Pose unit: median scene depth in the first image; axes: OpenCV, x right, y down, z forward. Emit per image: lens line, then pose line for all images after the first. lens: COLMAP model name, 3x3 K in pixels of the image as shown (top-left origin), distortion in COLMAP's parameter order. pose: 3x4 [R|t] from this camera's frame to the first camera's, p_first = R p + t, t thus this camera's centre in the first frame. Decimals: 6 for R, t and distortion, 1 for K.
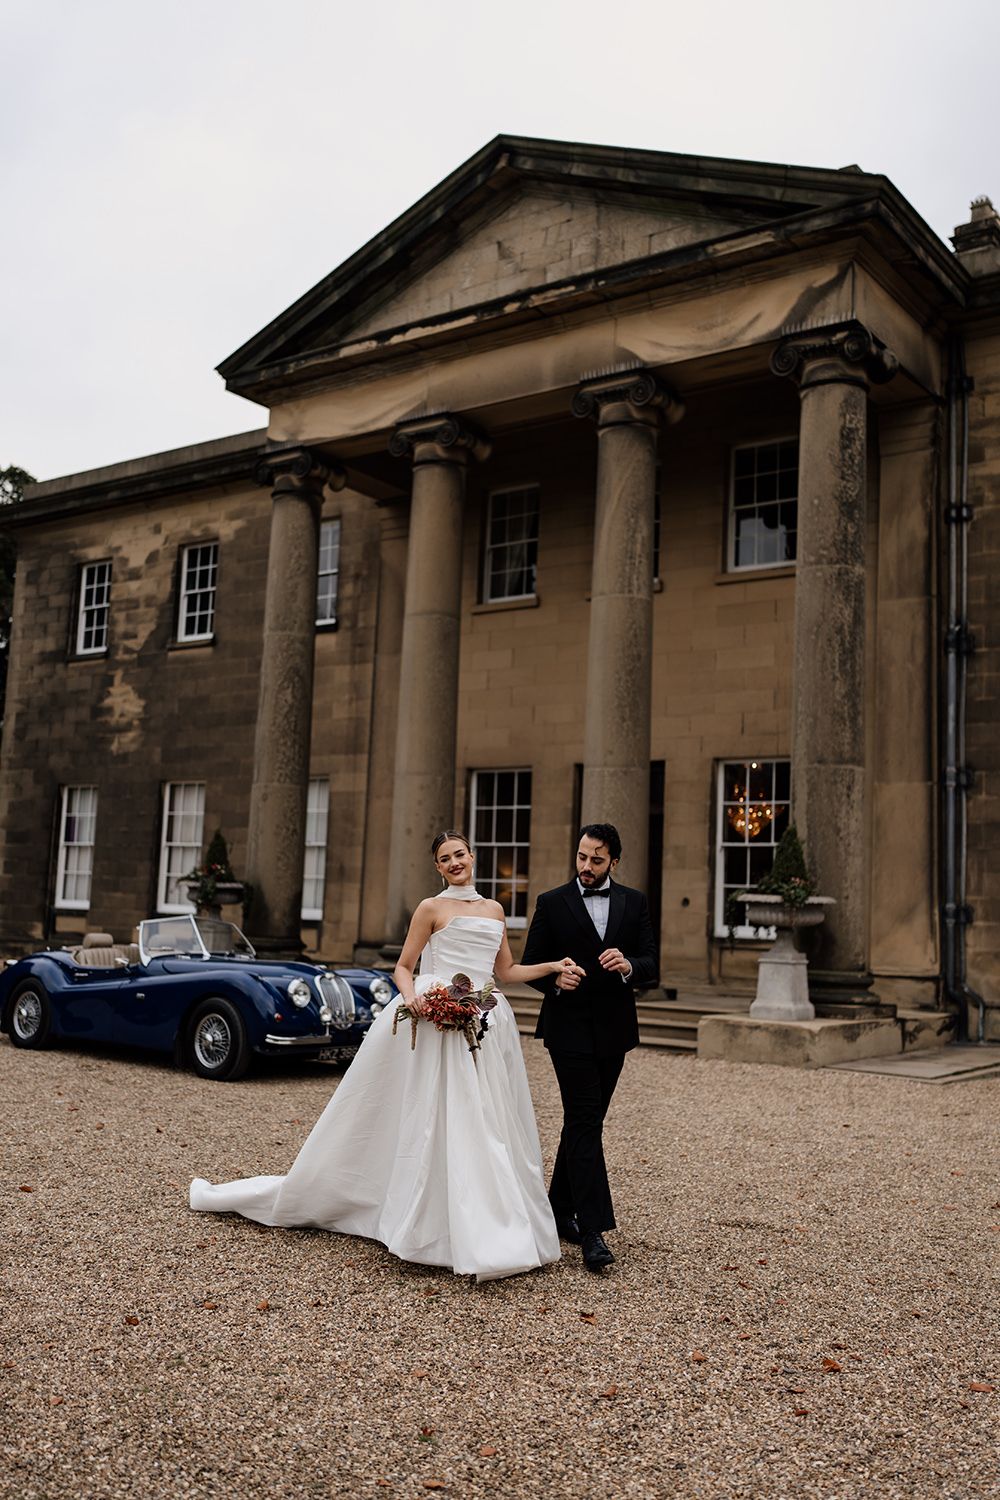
lens RADIAL K [[1436.9, 0, 499.9], [0, 1436.9, 756.2], [0, 0, 1]] dist [0.004284, 0.000000]
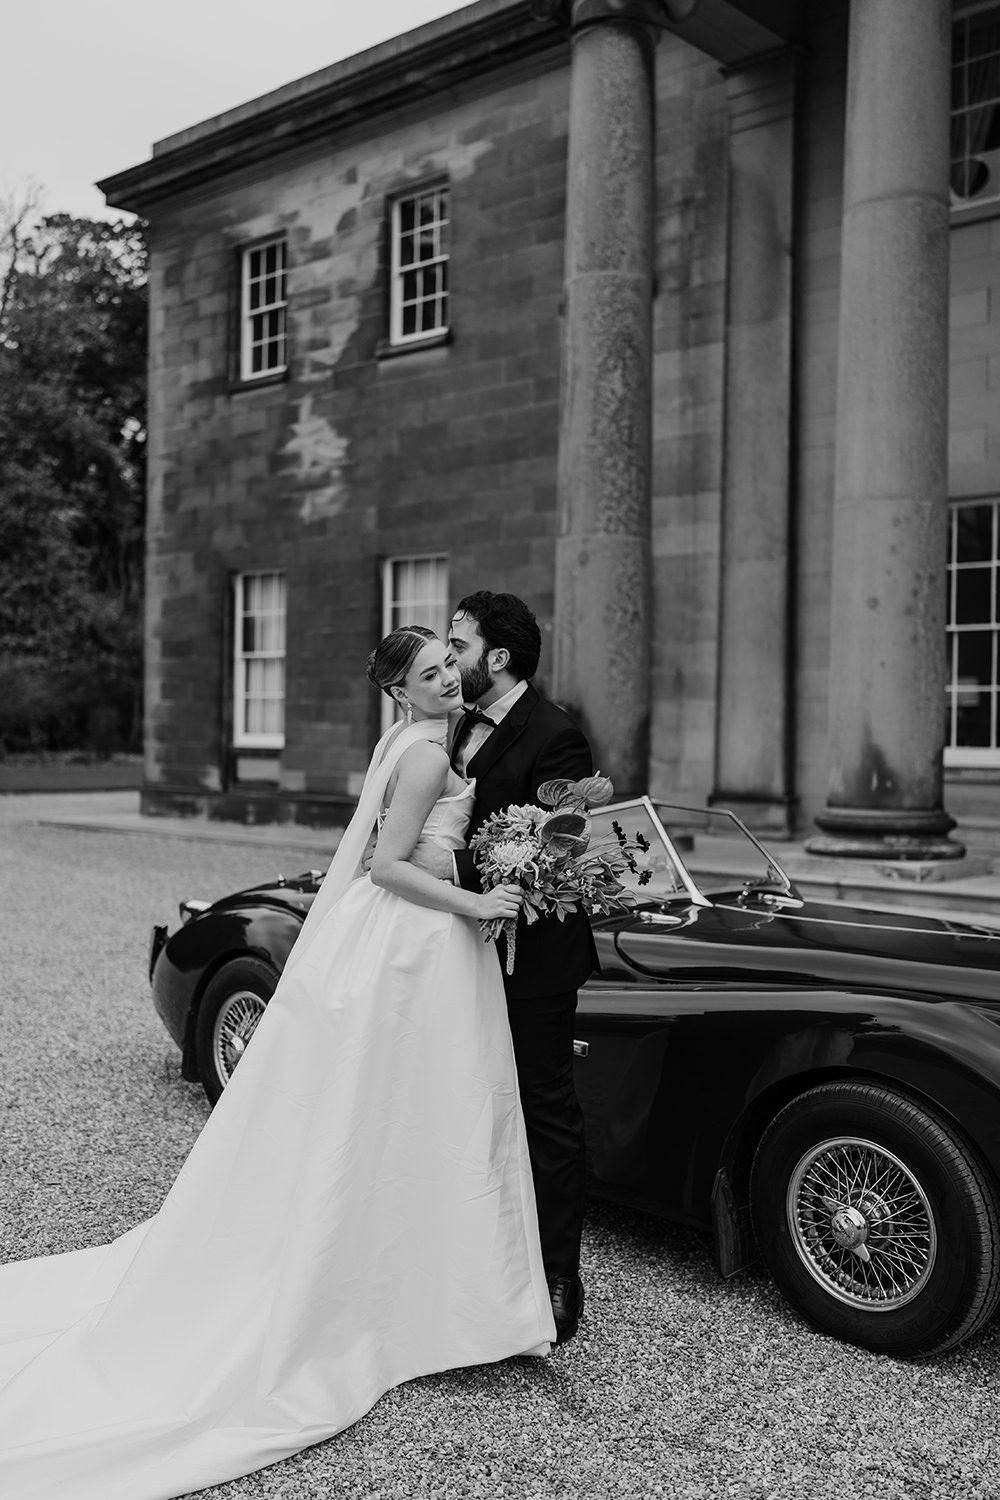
lens RADIAL K [[1436.9, 0, 498.9], [0, 1436.9, 747.1], [0, 0, 1]] dist [0.004284, 0.000000]
pose [[0.994565, -0.025591, -0.100923, -0.114924], [0.037868, 0.991847, 0.121678, 0.026154], [0.096987, -0.124838, 0.987425, 0.331156]]
